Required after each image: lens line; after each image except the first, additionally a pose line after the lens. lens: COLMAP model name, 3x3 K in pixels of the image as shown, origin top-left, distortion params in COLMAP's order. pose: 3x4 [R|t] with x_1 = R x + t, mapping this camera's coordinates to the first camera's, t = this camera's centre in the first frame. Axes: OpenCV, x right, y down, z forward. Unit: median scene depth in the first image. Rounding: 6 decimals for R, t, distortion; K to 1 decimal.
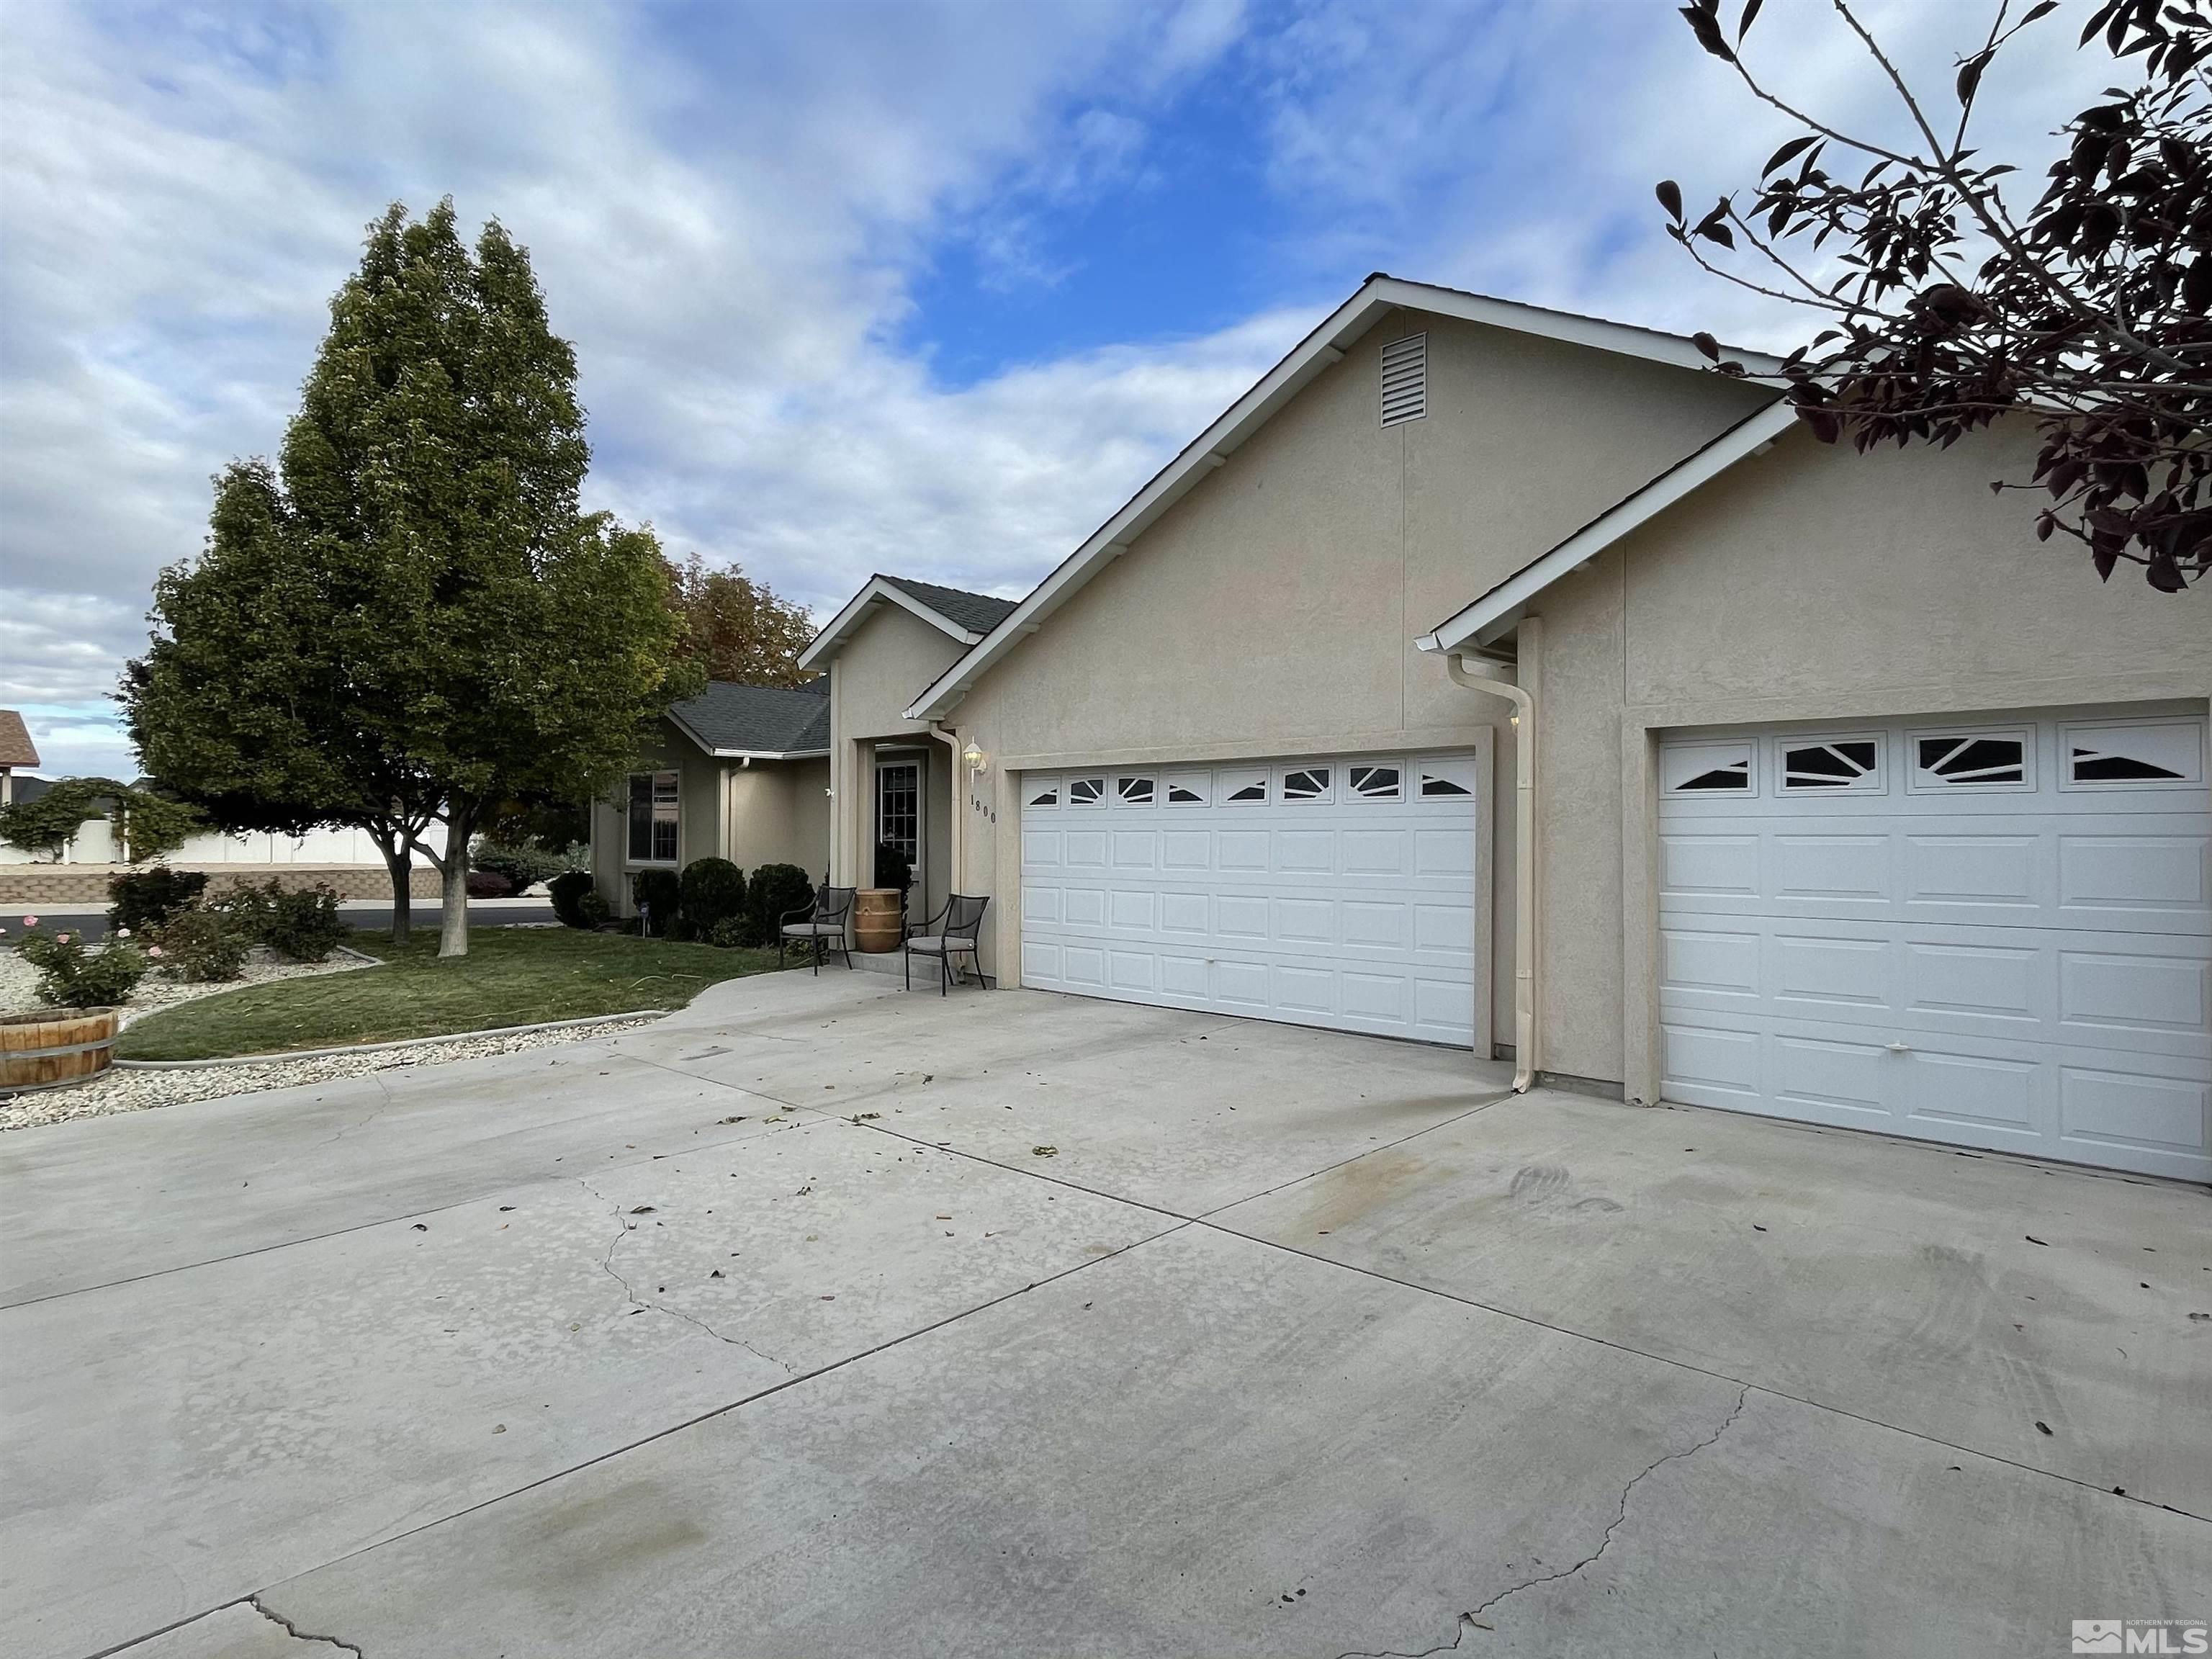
lens RADIAL K [[1179.4, 0, 1098.7], [0, 1179.4, 822.7], [0, 0, 1]] dist [-0.003664, 0.008018]
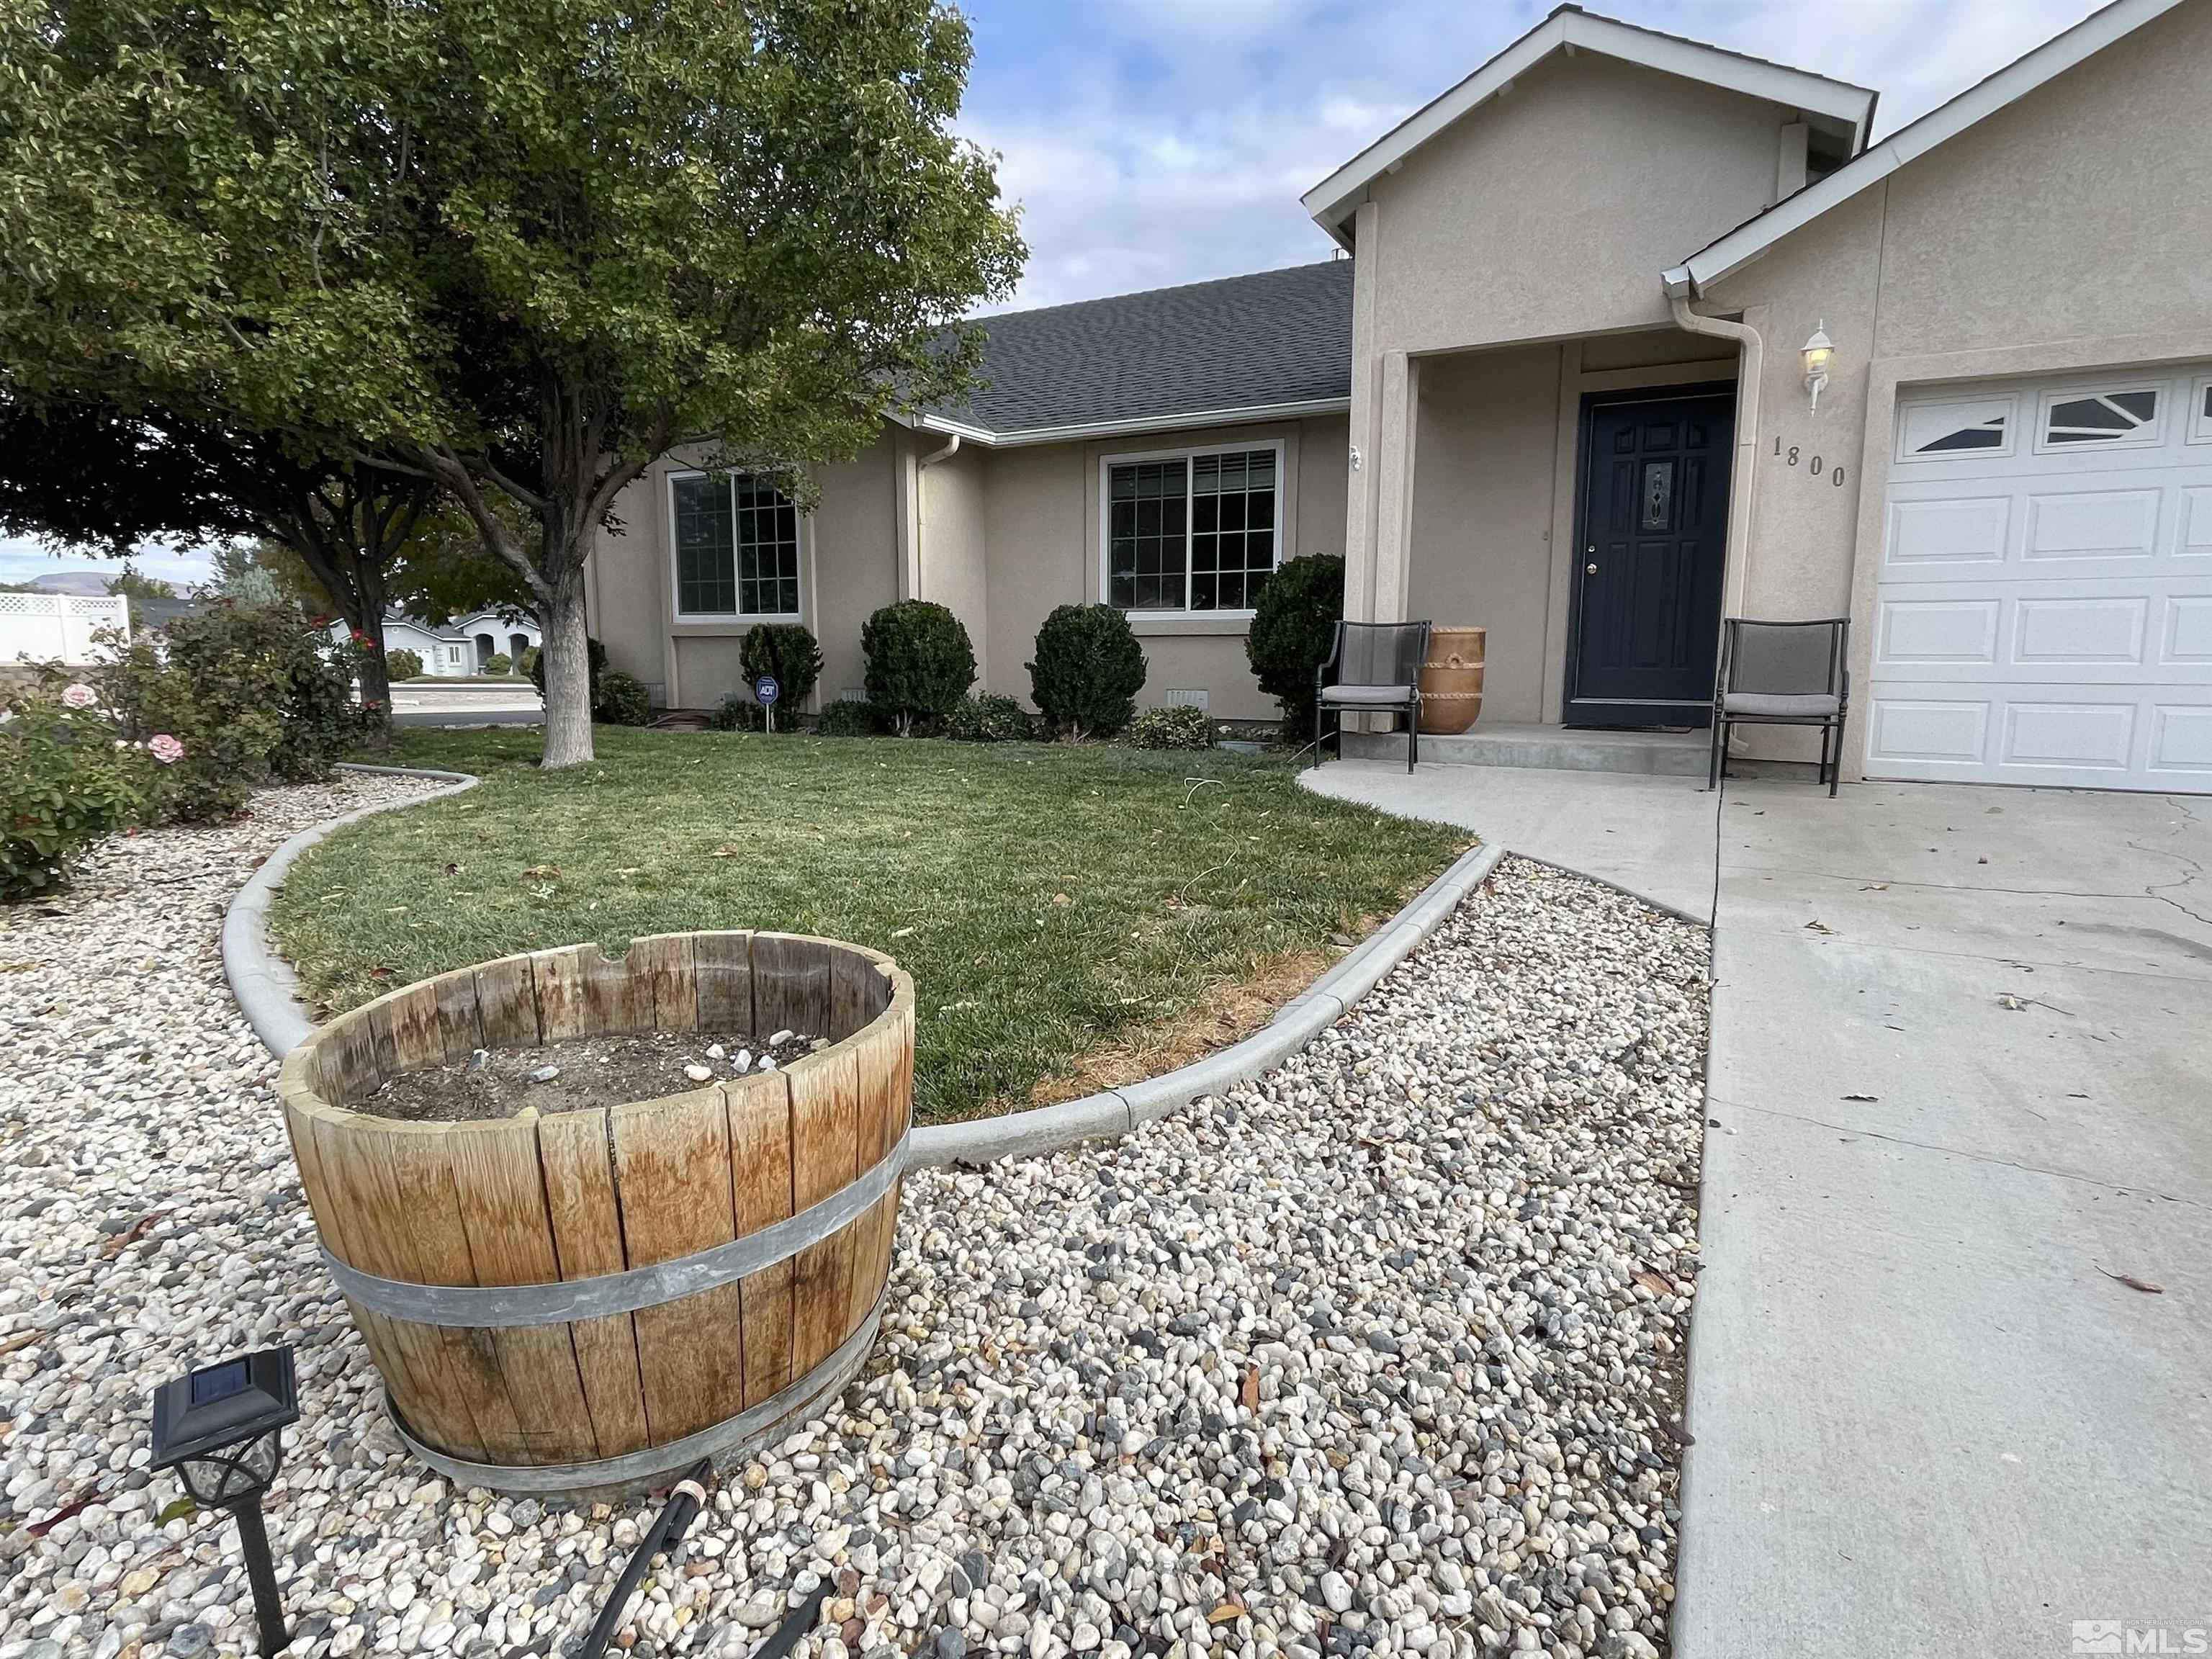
lens RADIAL K [[1179.4, 0, 1100.9], [0, 1179.4, 826.1], [0, 0, 1]] dist [-0.003664, 0.008018]
pose [[0.965979, -0.041597, 0.255252, -0.645669], [0.000593, 0.987334, 0.158656, 0.078835], [-0.258618, -0.153107, 0.953769, 0.603205]]
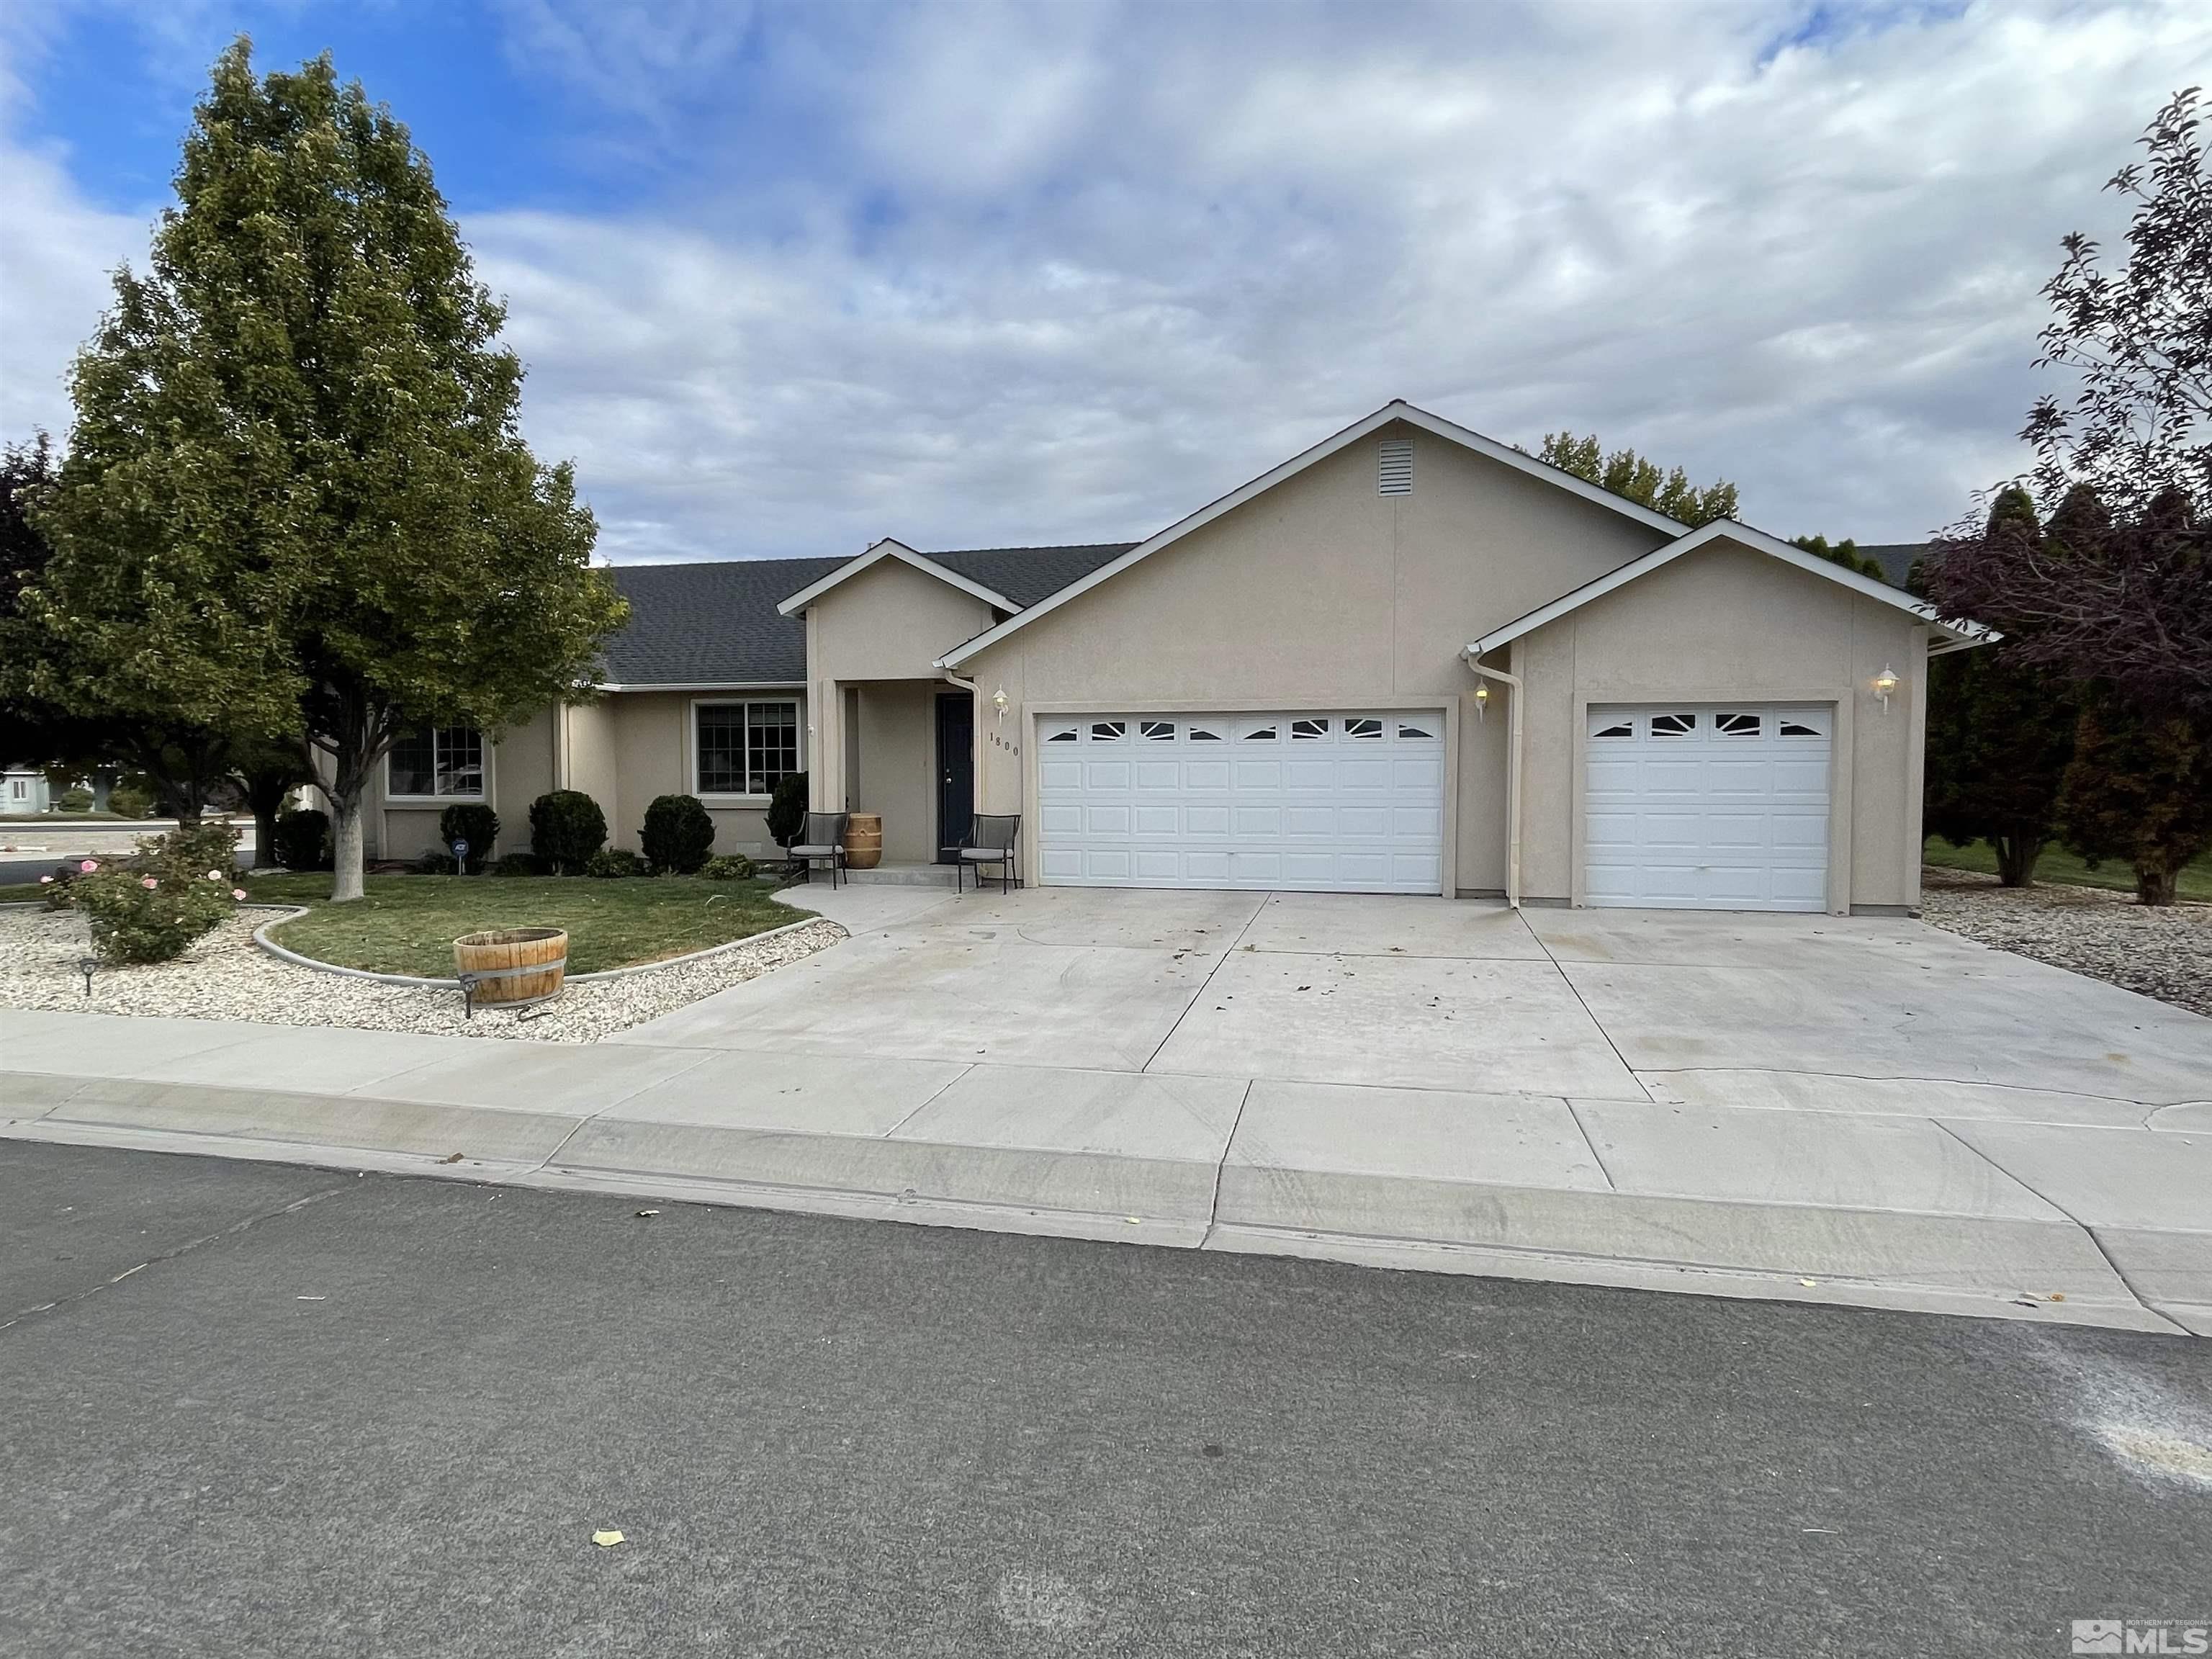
lens RADIAL K [[1179.4, 0, 1100.1], [0, 1179.4, 821.0], [0, 0, 1]] dist [-0.003664, 0.008018]
pose [[0.861090, -0.026563, 0.507758, -0.725096], [-0.000581, 0.998582, 0.053227, 0.003408], [-0.508452, -0.046129, 0.859854, -0.126373]]
